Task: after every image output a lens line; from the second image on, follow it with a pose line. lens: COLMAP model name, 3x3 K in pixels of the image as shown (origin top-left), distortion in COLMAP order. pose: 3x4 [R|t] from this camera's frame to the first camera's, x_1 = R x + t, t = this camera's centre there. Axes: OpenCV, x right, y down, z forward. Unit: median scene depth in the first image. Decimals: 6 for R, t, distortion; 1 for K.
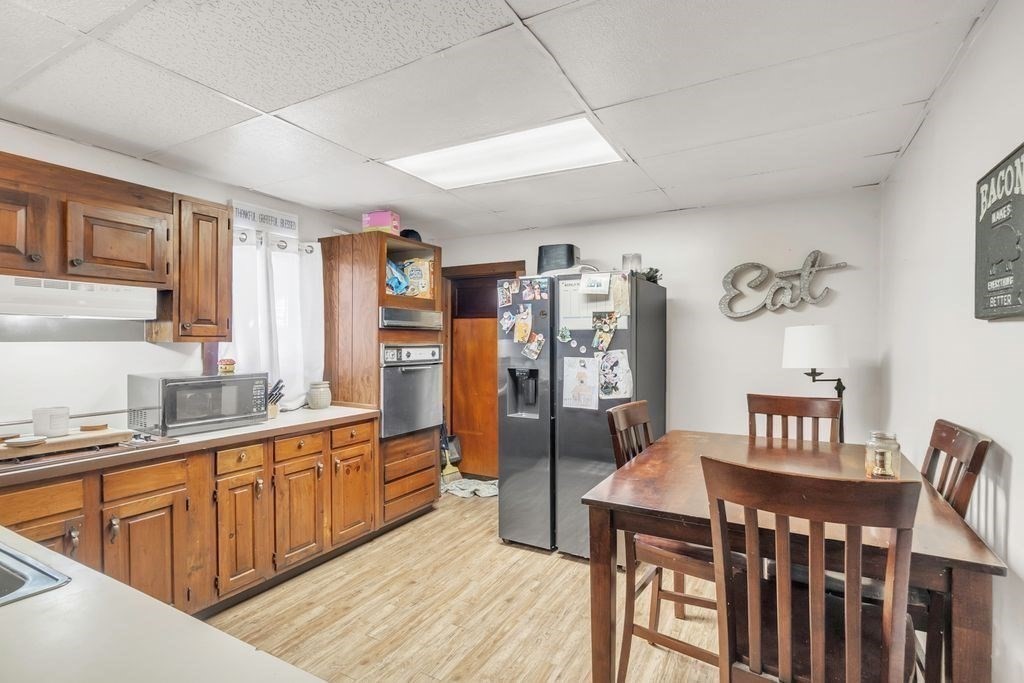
lens RADIAL K [[500.9, 0, 517.7], [0, 500.9, 330.7], [0, 0, 1]] dist [-0.000760, 0.000096]
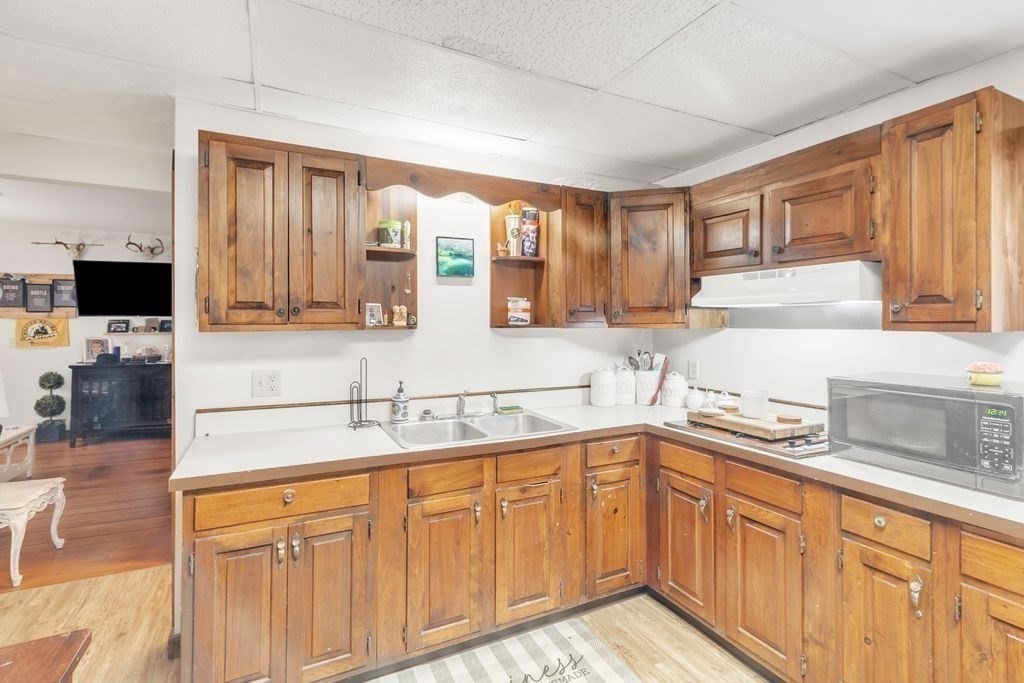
lens RADIAL K [[488.0, 0, 516.5], [0, 488.0, 312.2], [0, 0, 1]] dist [0.022519, 0.000218]
pose [[-0.568627, -0.025814, -0.822191, 0.198554], [0.012195, 0.999133, -0.039804, 0.018749], [0.822505, -0.032660, -0.567819, 1.018808]]
